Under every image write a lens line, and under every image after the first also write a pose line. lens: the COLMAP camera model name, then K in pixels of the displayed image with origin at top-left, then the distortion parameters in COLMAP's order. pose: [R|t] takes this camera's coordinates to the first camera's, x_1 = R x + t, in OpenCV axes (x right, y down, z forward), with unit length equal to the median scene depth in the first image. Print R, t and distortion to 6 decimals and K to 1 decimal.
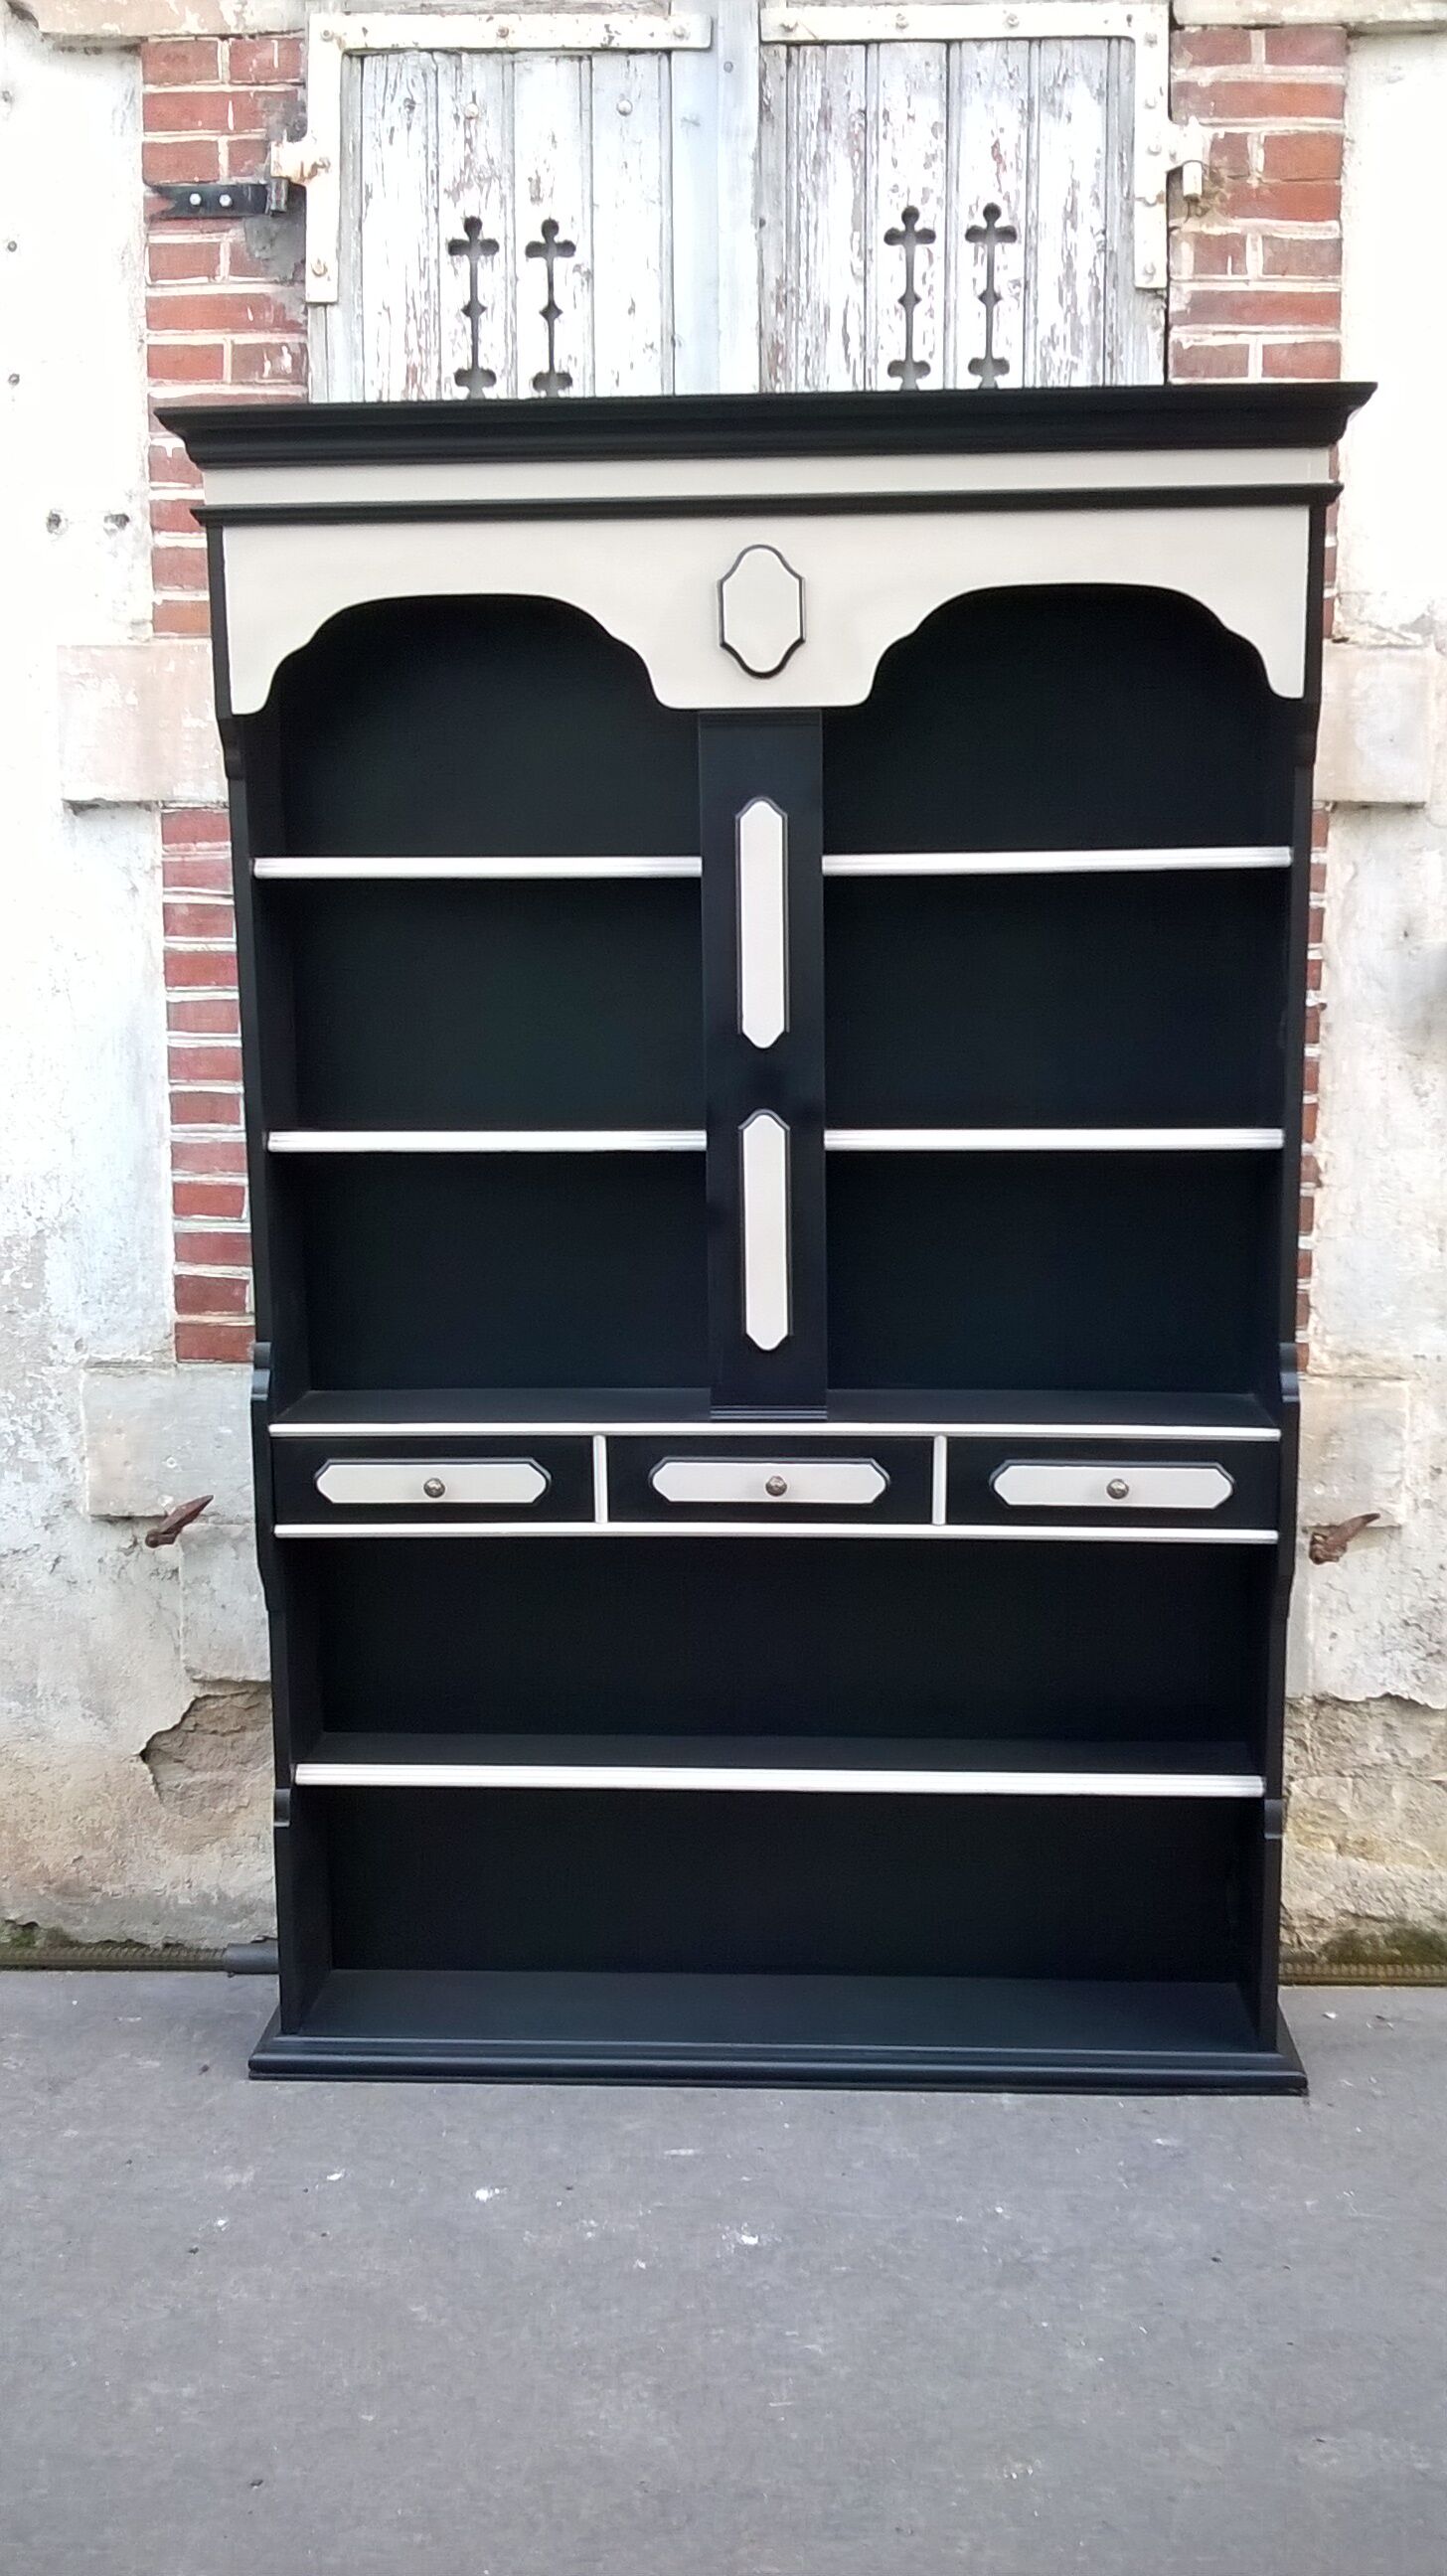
lens RADIAL K [[2272.5, 0, 734.3], [0, 2272.5, 1299.8], [0, 0, 1]] dist [0.032754, -0.147375]
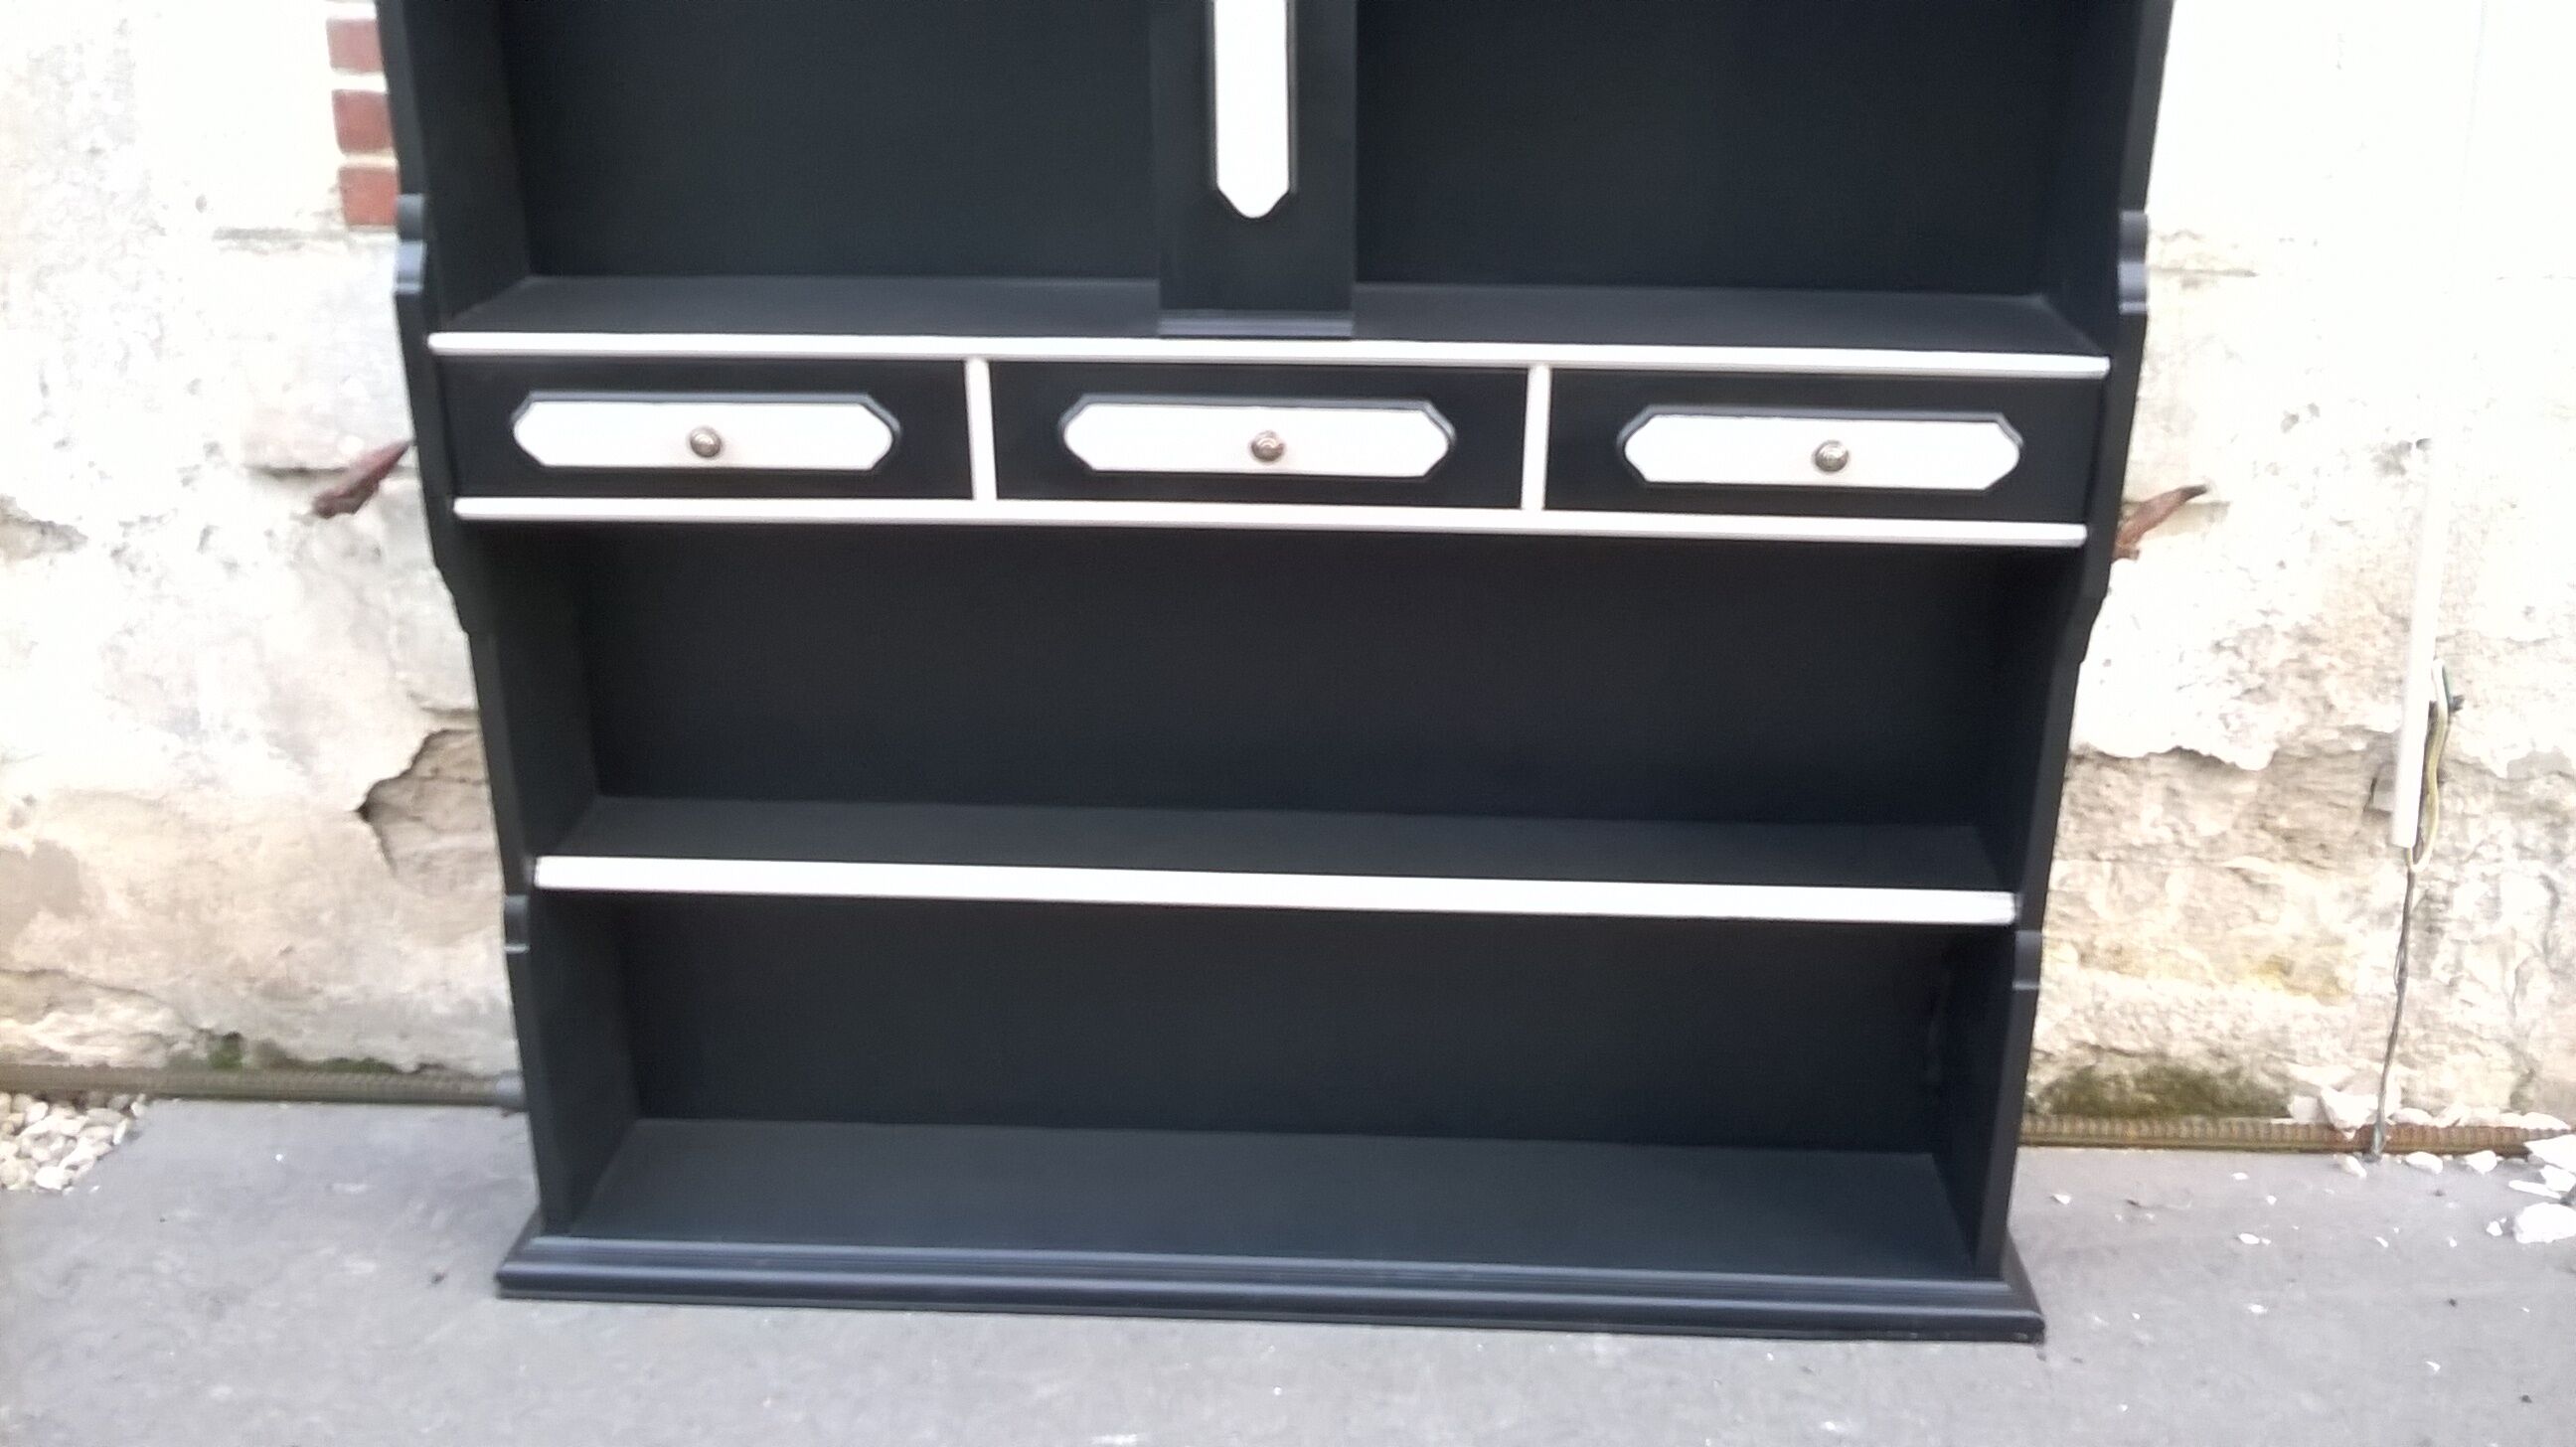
lens RADIAL K [[2272.5, 0, 1304.8], [0, 2272.5, 715.0], [0, 0, 1]] dist [0.032754, -0.147375]
pose [[0.999933, 0.007949, 0.008449, 0.021141], [-0.009668, 0.973540, 0.228311, 0.011445], [-0.006410, -0.228378, 0.973552, 0.344460]]
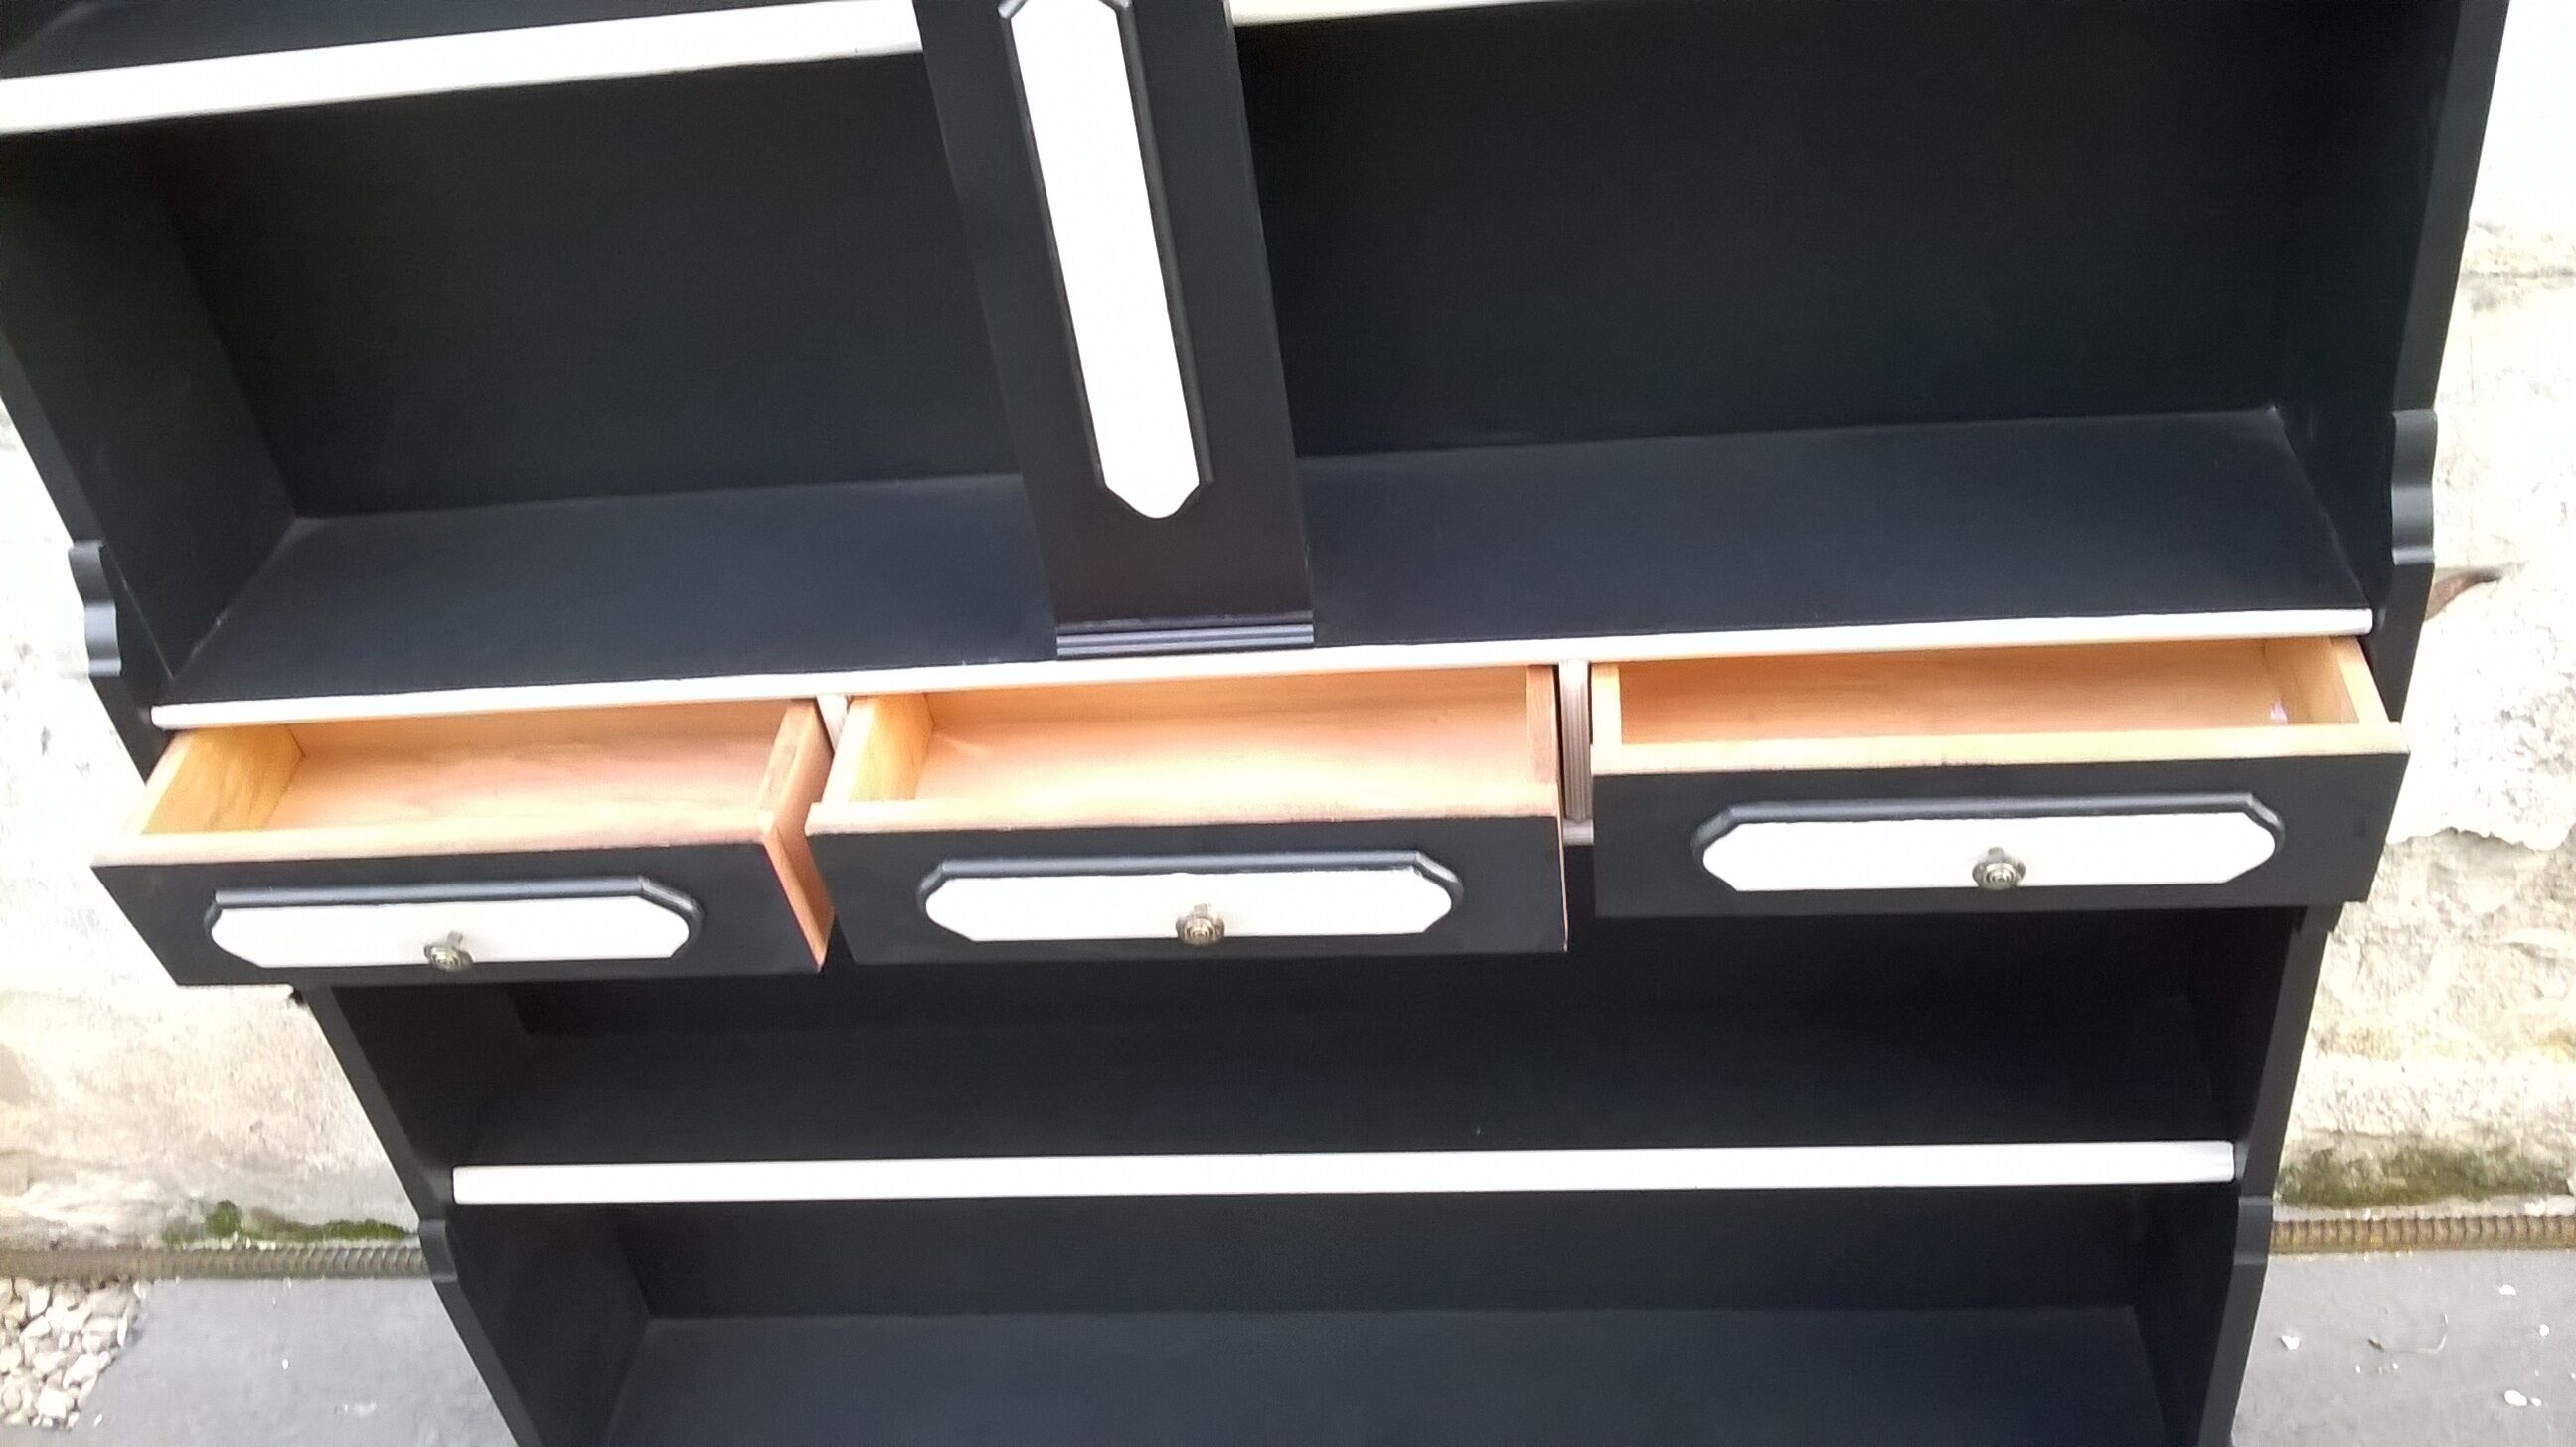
lens RADIAL K [[2272.5, 0, 1309.7], [0, 2272.5, 711.0], [0, 0, 1]] dist [0.032754, -0.147375]
pose [[0.994234, -0.067645, -0.083200, 0.066709], [0.098341, 0.884523, 0.456014, -0.121485], [0.042745, -0.461567, 0.886075, 0.528625]]
